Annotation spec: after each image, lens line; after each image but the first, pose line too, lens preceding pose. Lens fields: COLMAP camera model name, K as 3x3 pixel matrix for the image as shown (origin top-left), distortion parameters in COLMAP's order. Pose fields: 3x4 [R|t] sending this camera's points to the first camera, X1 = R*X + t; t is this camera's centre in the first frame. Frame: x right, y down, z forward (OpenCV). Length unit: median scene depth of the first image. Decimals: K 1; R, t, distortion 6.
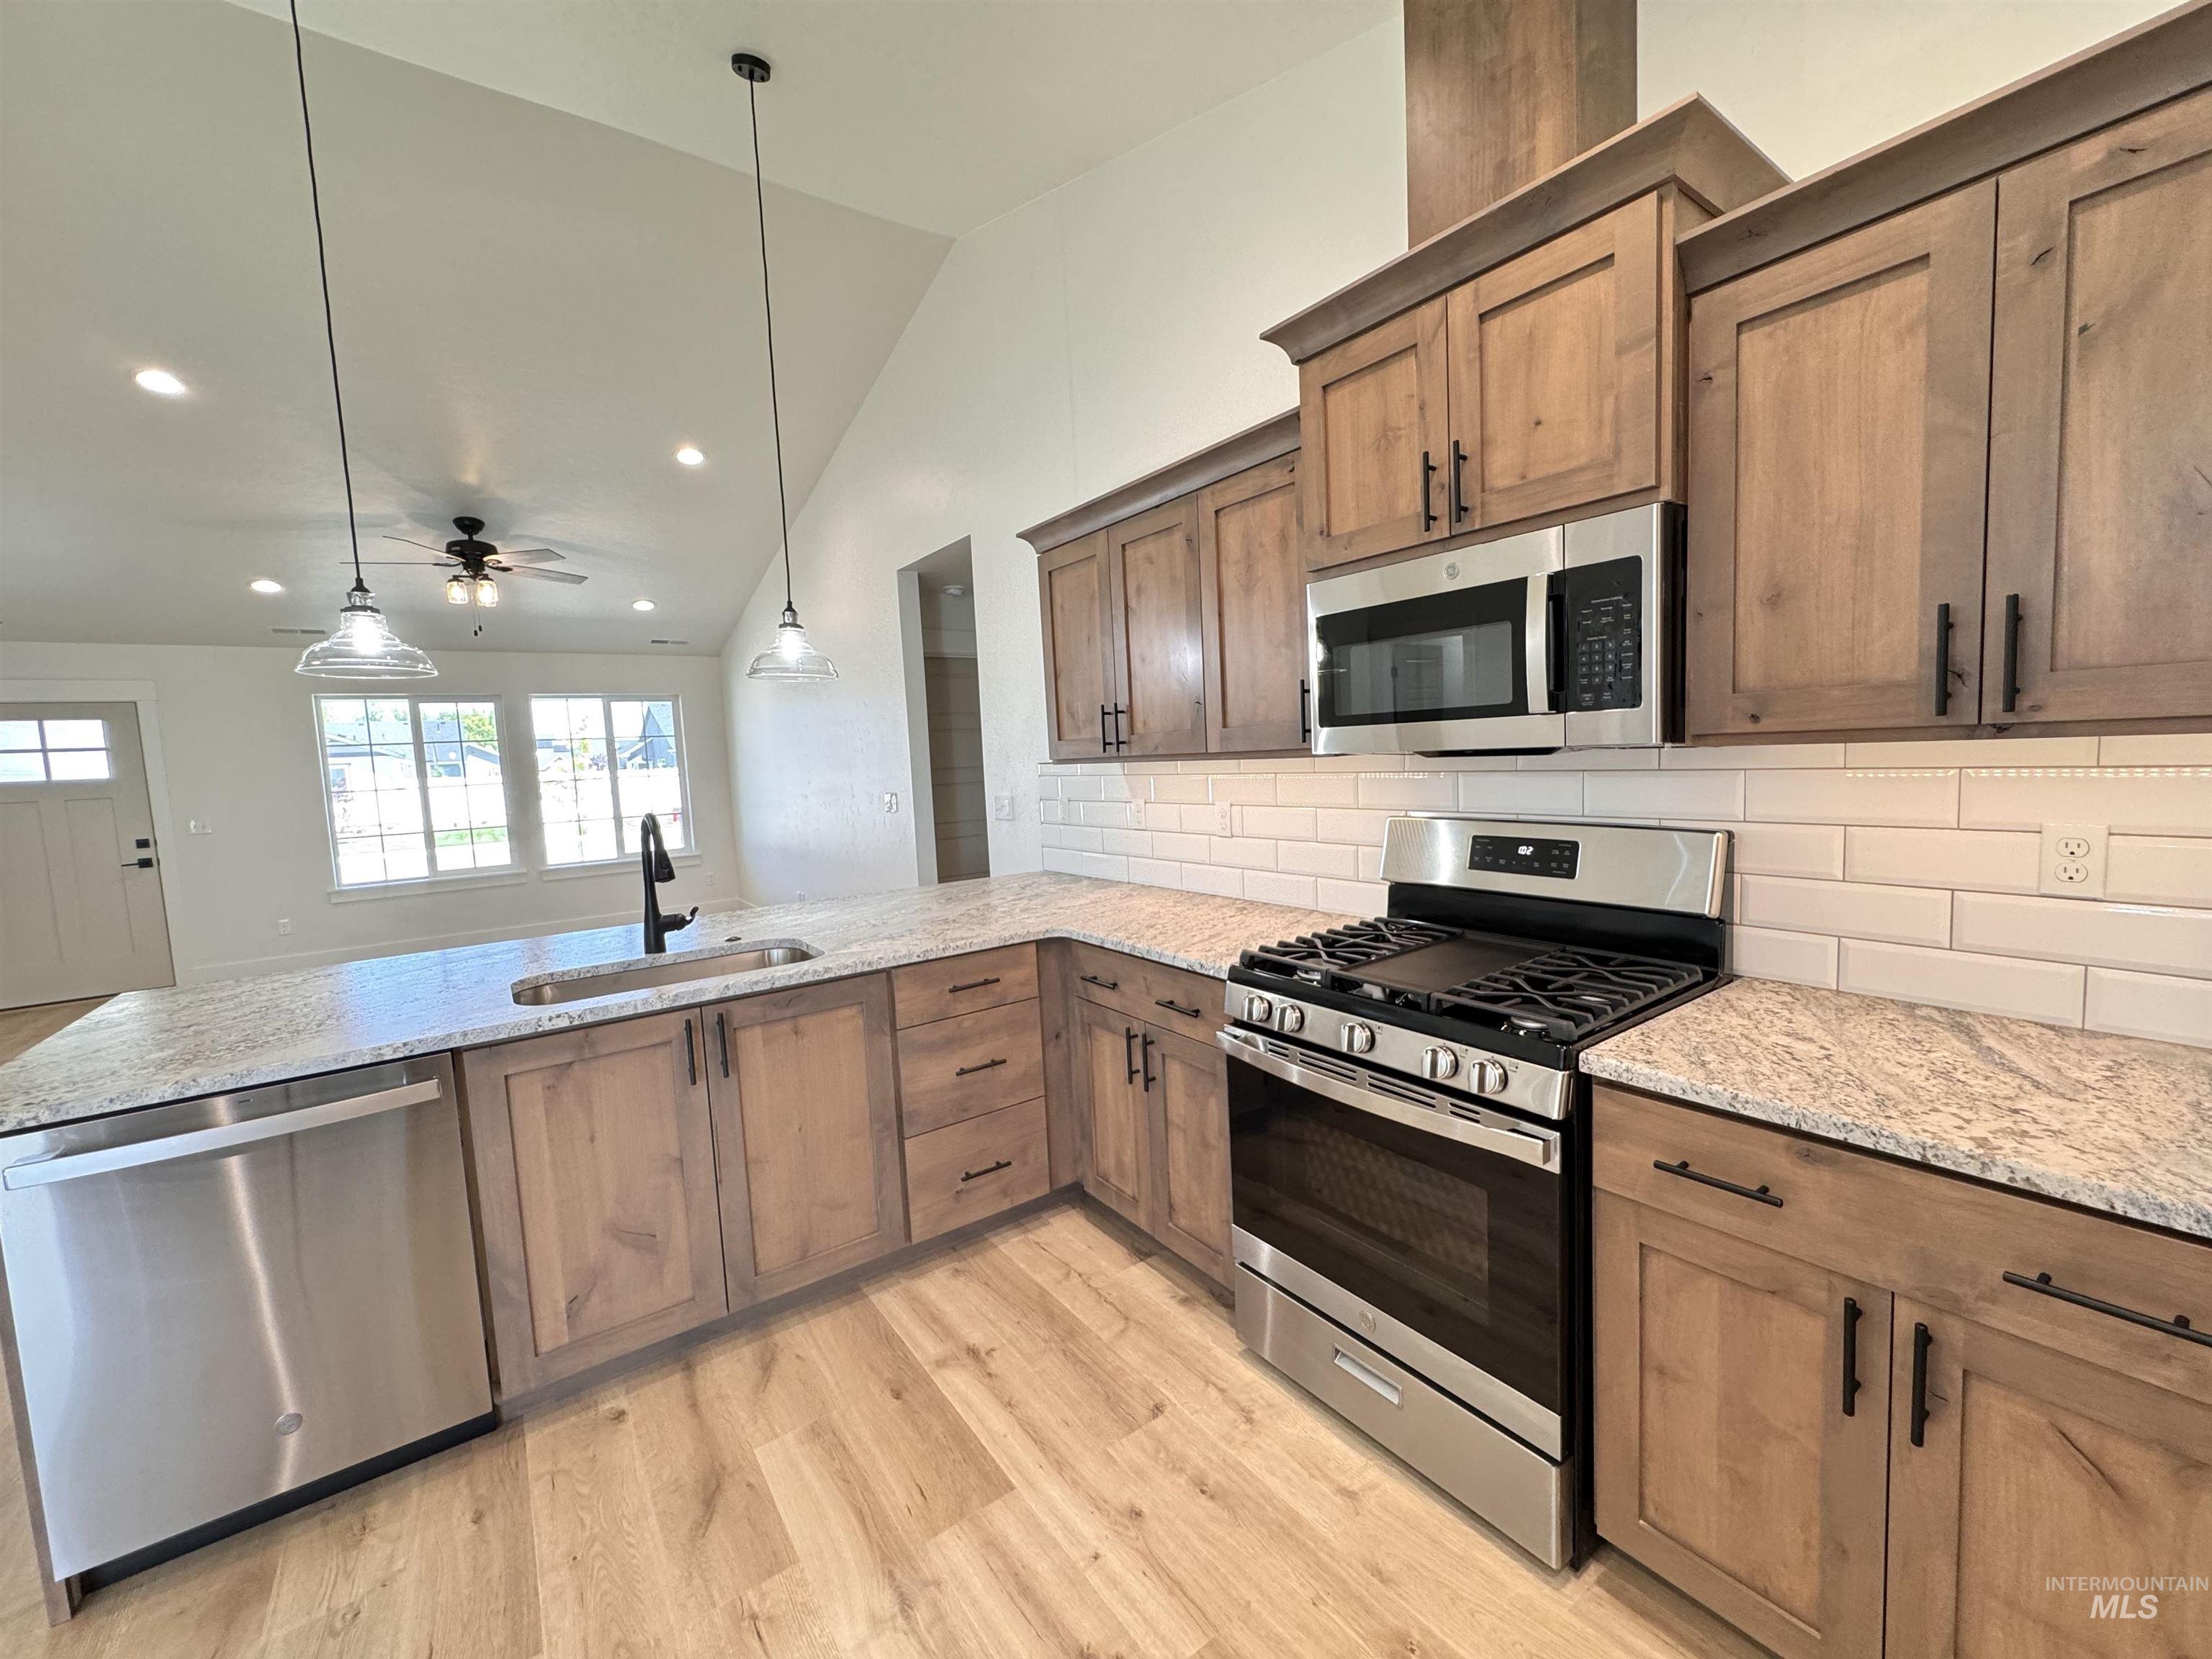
lens RADIAL K [[889.7, 0, 1099.6], [0, 889.7, 833.7], [0, 0, 1]] dist [-0.000794, 0.000079]
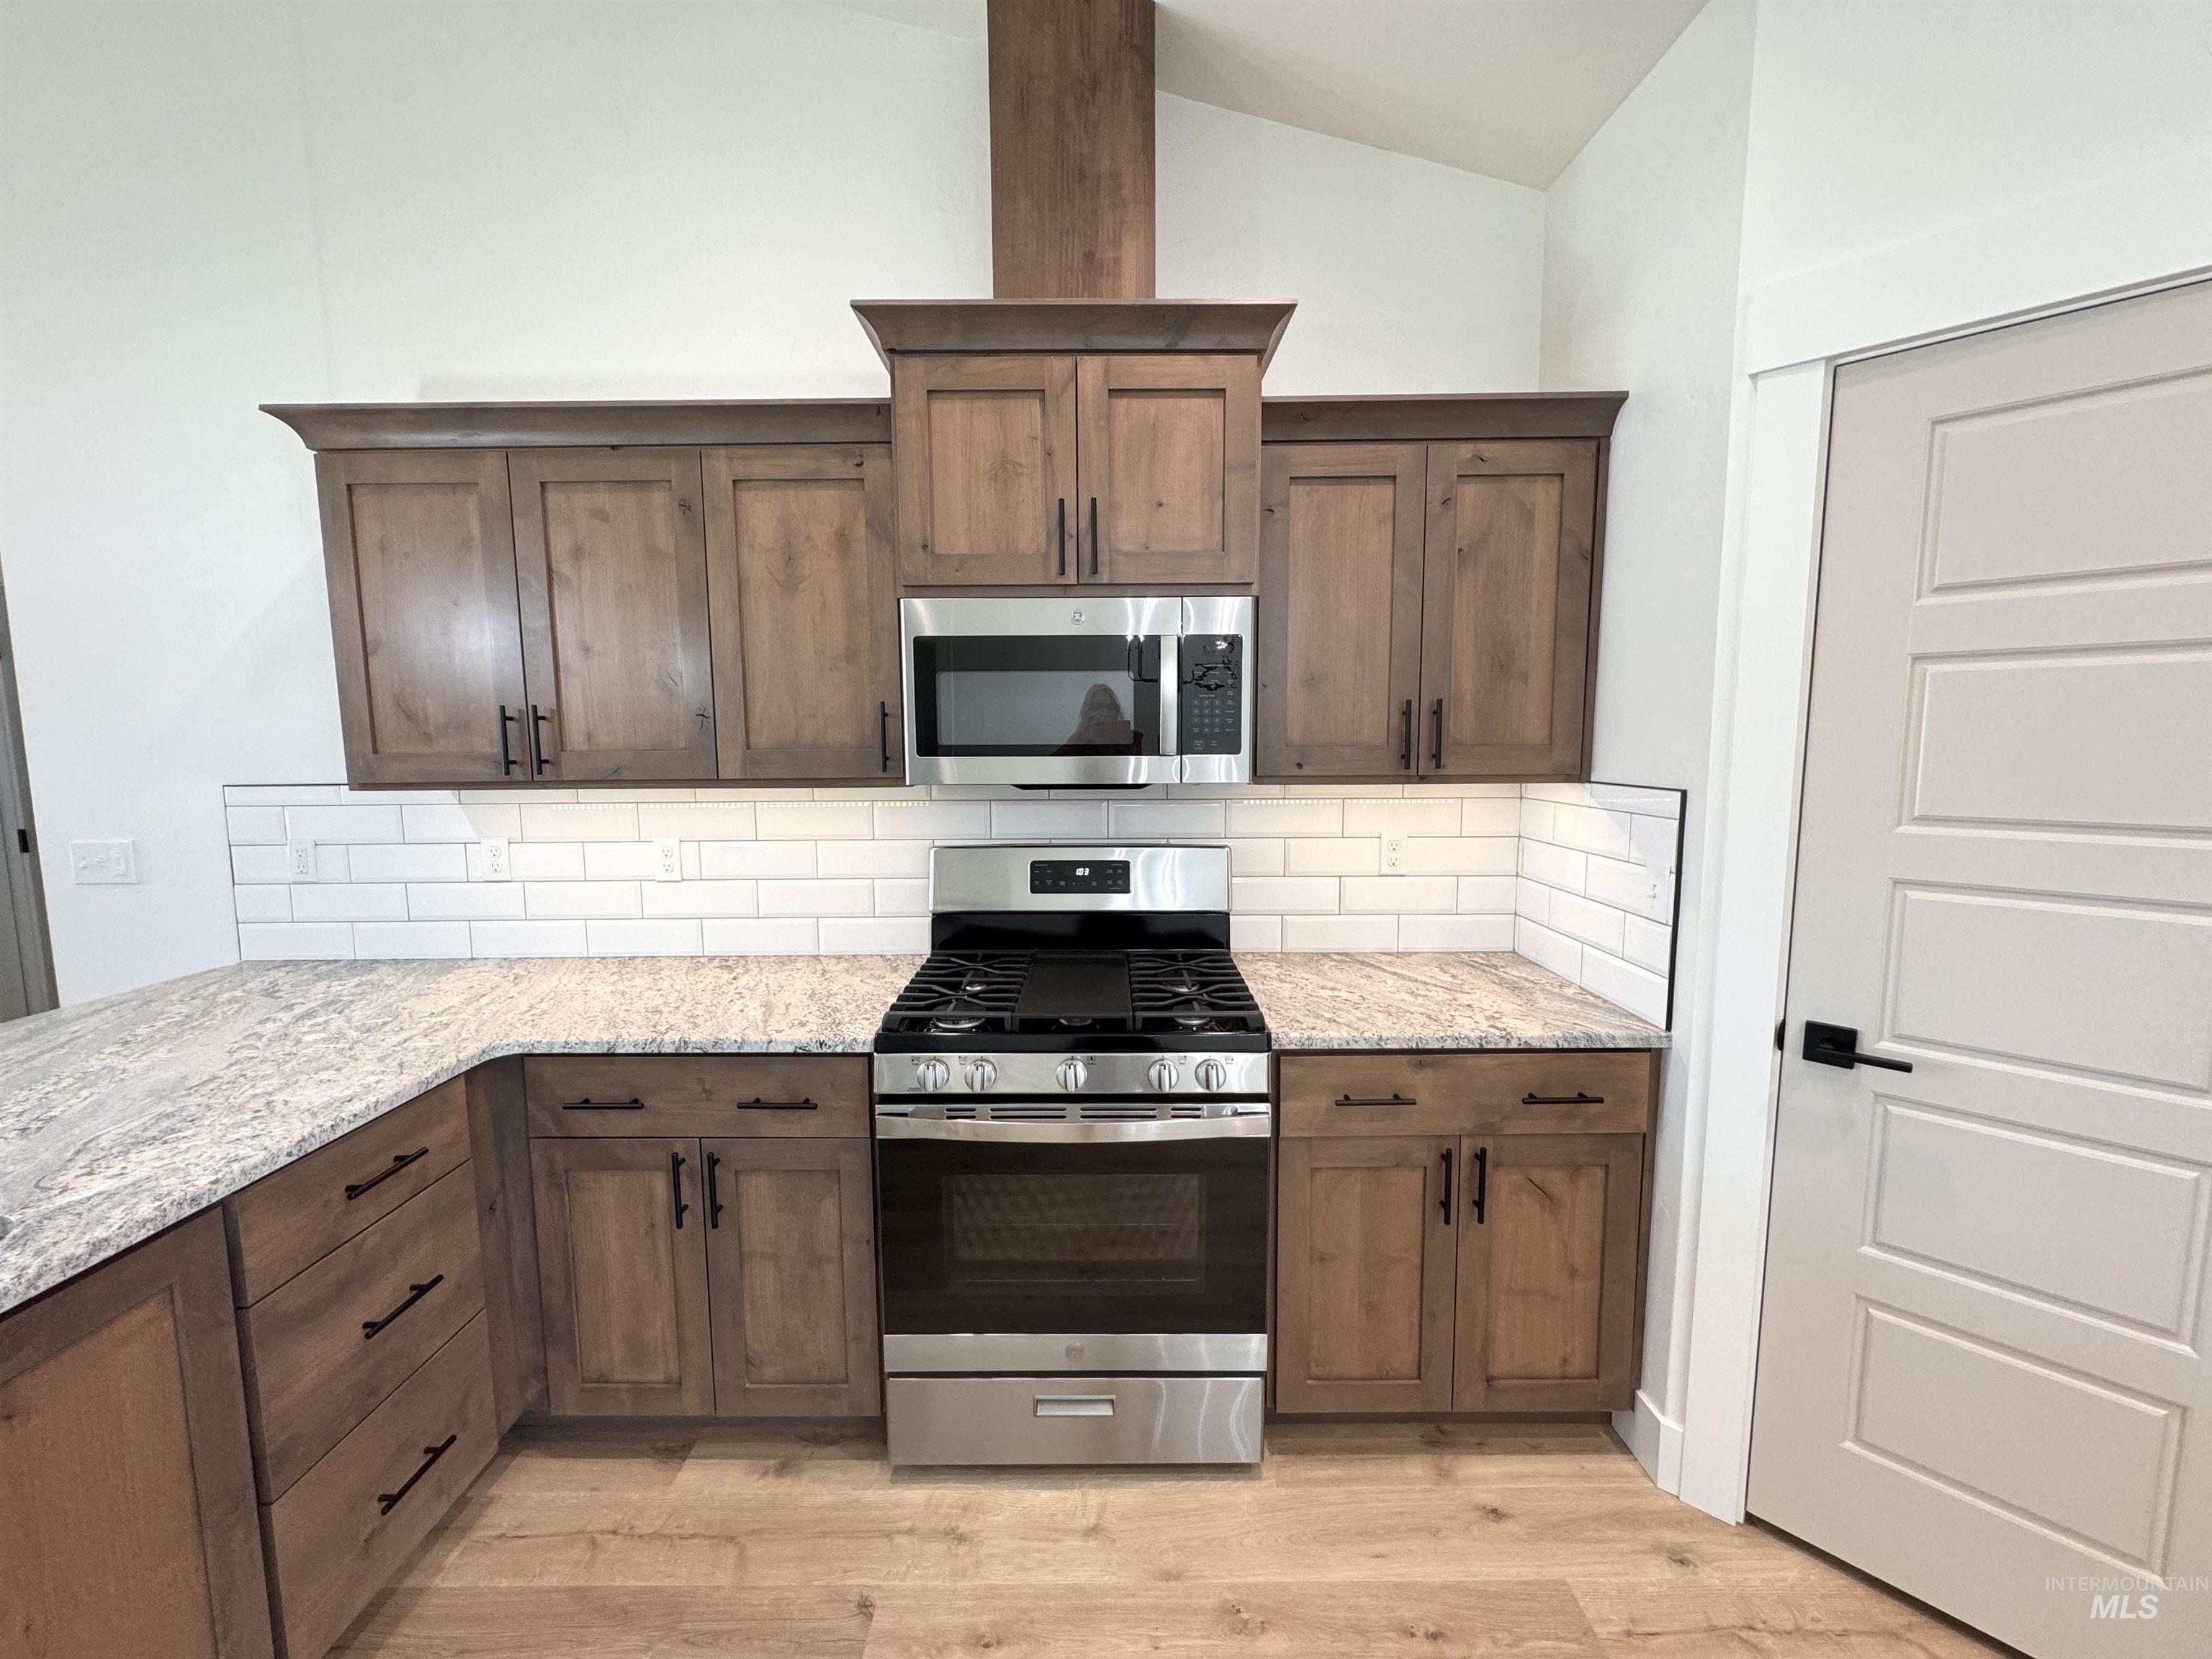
lens RADIAL K [[889.7, 0, 1099.6], [0, 889.7, 833.7], [0, 0, 1]] dist [-0.000794, 0.000079]
pose [[0.576852, -0.046075, 0.815548, -0.424383], [0.055437, 0.998314, 0.017189, -0.047465], [-0.814965, 0.035296, 0.578434, 0.335239]]
